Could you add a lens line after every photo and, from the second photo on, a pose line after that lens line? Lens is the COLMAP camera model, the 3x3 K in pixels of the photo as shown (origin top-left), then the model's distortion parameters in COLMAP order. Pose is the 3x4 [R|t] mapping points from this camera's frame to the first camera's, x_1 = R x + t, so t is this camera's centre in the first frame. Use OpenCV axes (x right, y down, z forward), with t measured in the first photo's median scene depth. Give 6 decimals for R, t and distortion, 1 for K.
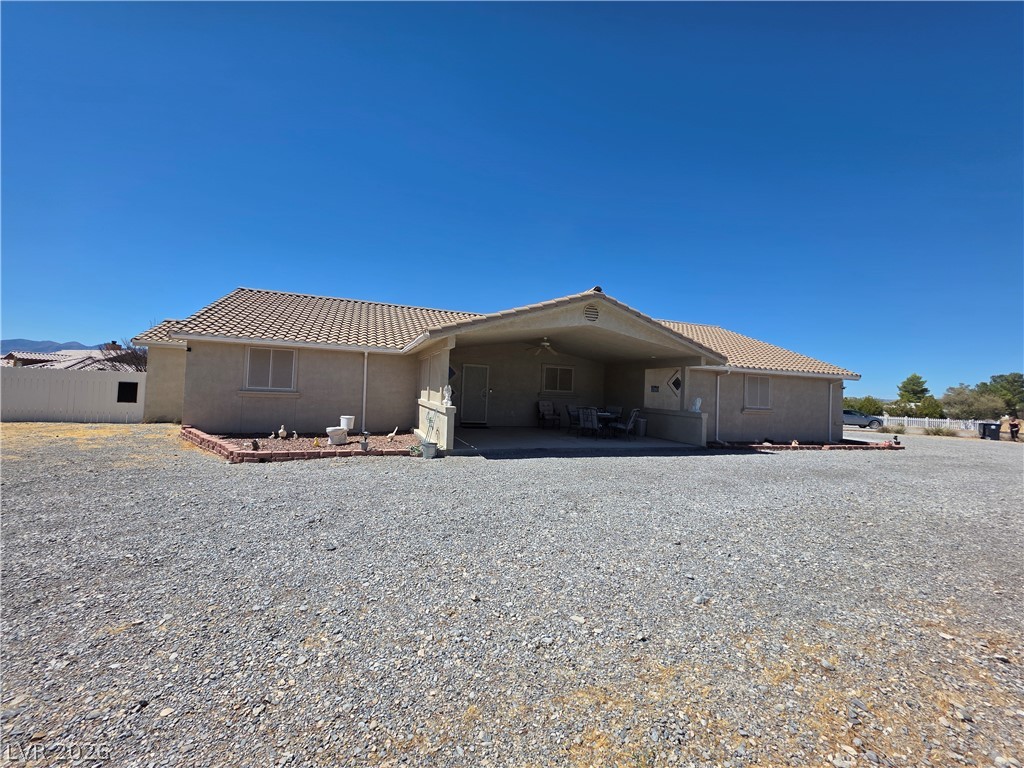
lens RADIAL K [[408.2, 0, 512.0], [0, 408.2, 383.8], [0, 0, 1]] dist [0.001639, -0.000318]
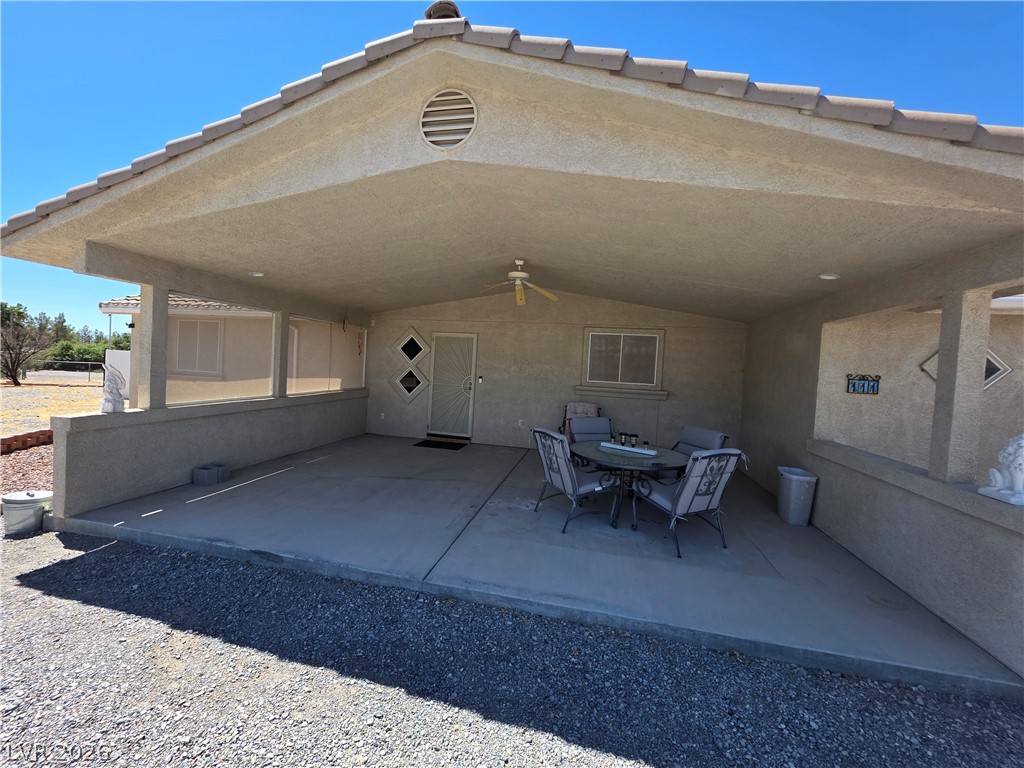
lens RADIAL K [[408.2, 0, 512.1], [0, 408.2, 382.8], [0, 0, 1]] dist [0.001639, -0.000318]
pose [[0.824864, 0.022901, -0.564868, 0.326871], [-0.012304, 0.999670, 0.022563, 0.008141], [0.565198, -0.011661, 0.824873, 0.633145]]
